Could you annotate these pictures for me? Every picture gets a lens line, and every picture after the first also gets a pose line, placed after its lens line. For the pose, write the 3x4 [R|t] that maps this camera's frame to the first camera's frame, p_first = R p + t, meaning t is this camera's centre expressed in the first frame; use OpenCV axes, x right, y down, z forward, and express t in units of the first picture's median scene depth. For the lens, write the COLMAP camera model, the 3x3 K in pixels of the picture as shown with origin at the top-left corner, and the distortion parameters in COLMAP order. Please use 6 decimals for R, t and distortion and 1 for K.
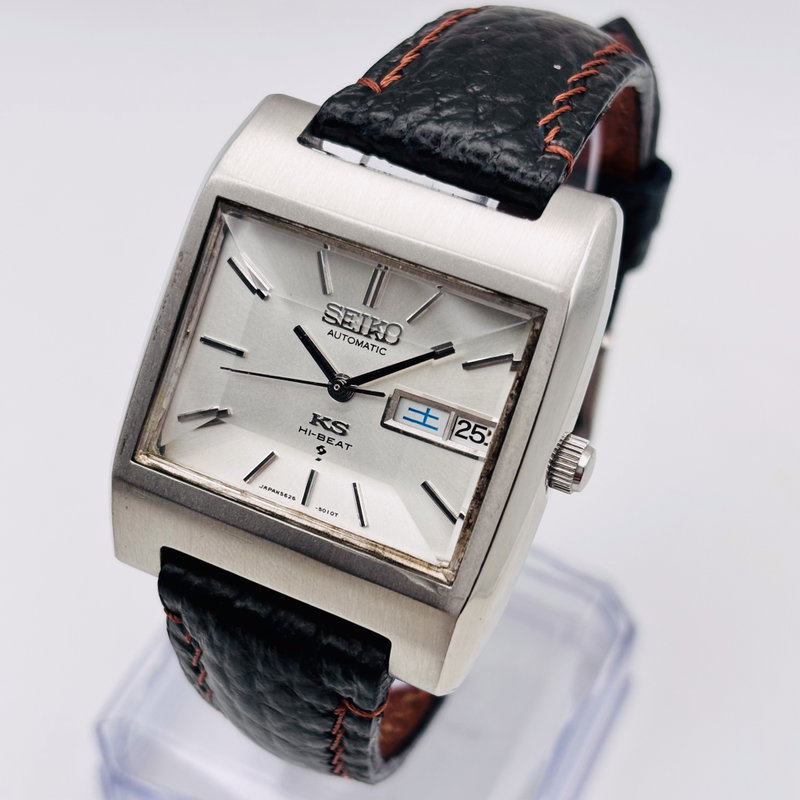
lens RADIAL K [[1638.9, 0, 400.0], [0, 1638.9, 400.0], [0, 0, 1]] dist [0.198866, -0.348688]
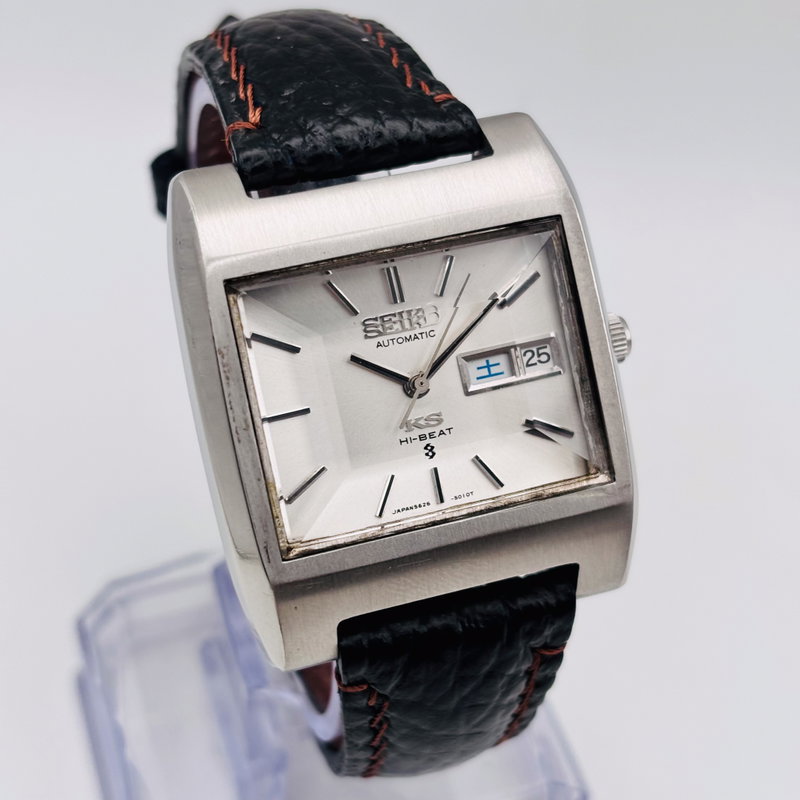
lens RADIAL K [[1638.9, 0, 400.0], [0, 1638.9, 400.0], [0, 0, 1]] dist [0.198866, -0.348688]
pose [[0.721862, -0.495254, 0.483361, -0.538837], [0.505525, 0.854367, 0.120426, -0.126963], [-0.472609, 0.157420, 0.867098, 0.116342]]
